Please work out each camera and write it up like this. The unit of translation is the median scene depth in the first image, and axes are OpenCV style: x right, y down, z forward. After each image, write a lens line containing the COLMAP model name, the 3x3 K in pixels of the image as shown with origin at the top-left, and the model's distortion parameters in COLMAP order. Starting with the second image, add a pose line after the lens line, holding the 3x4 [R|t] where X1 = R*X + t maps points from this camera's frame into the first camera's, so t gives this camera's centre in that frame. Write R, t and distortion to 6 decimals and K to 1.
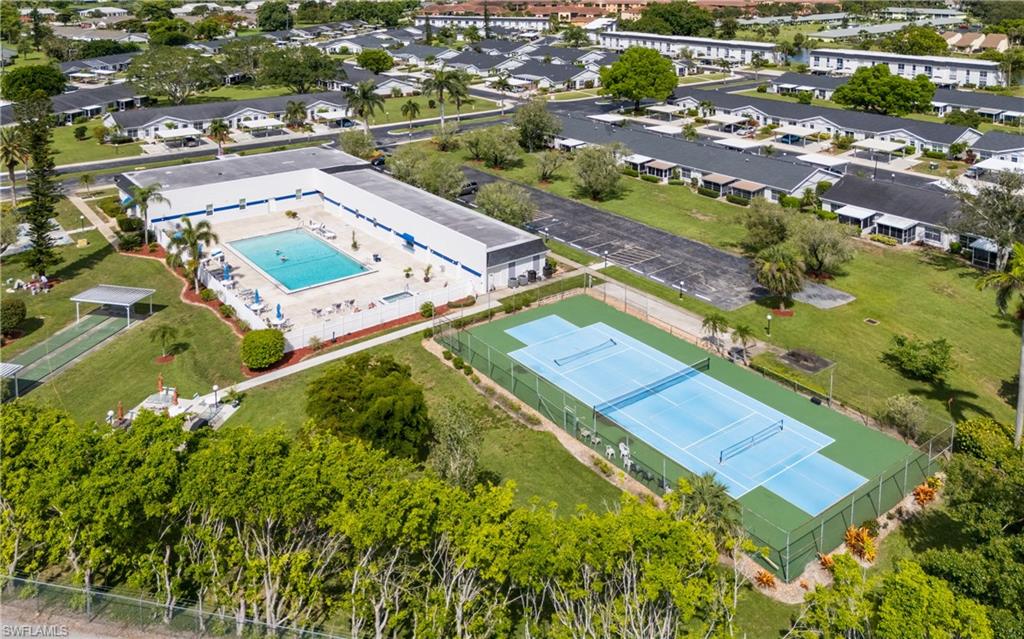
lens RADIAL K [[754.7, 0, 512.0], [0, 754.7, 319.5], [0, 0, 1]] dist [0.025387, -0.002288]
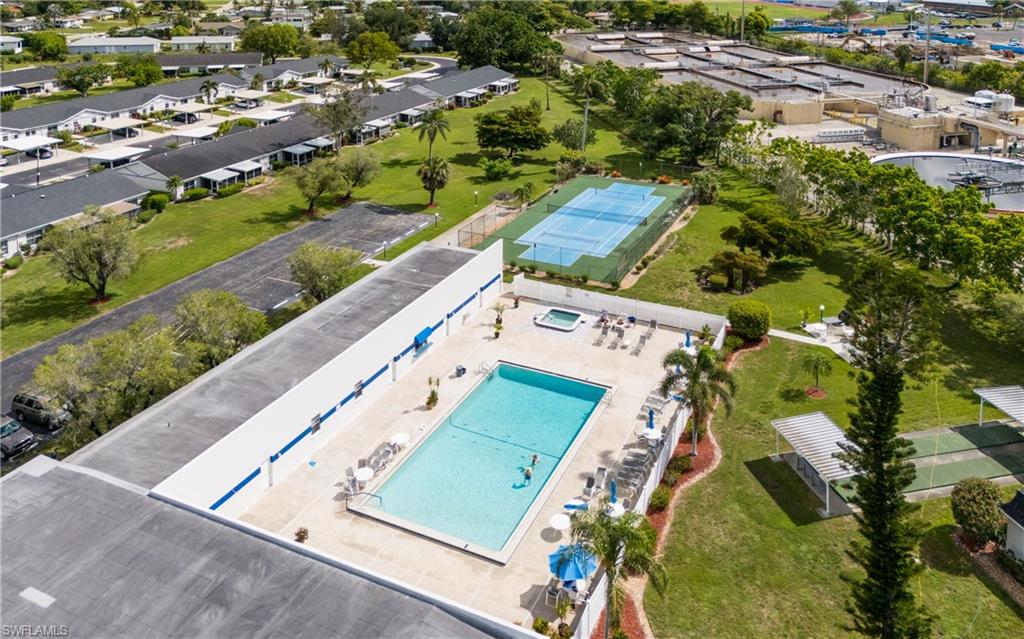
lens RADIAL K [[754.7, 0, 512.0], [0, 754.7, 319.5], [0, 0, 1]] dist [0.025387, -0.002288]
pose [[-0.473841, -0.386998, 0.791017, -0.823743], [0.366342, 0.730213, 0.576699, -0.561305], [-0.800792, 0.563046, -0.204231, 1.220640]]
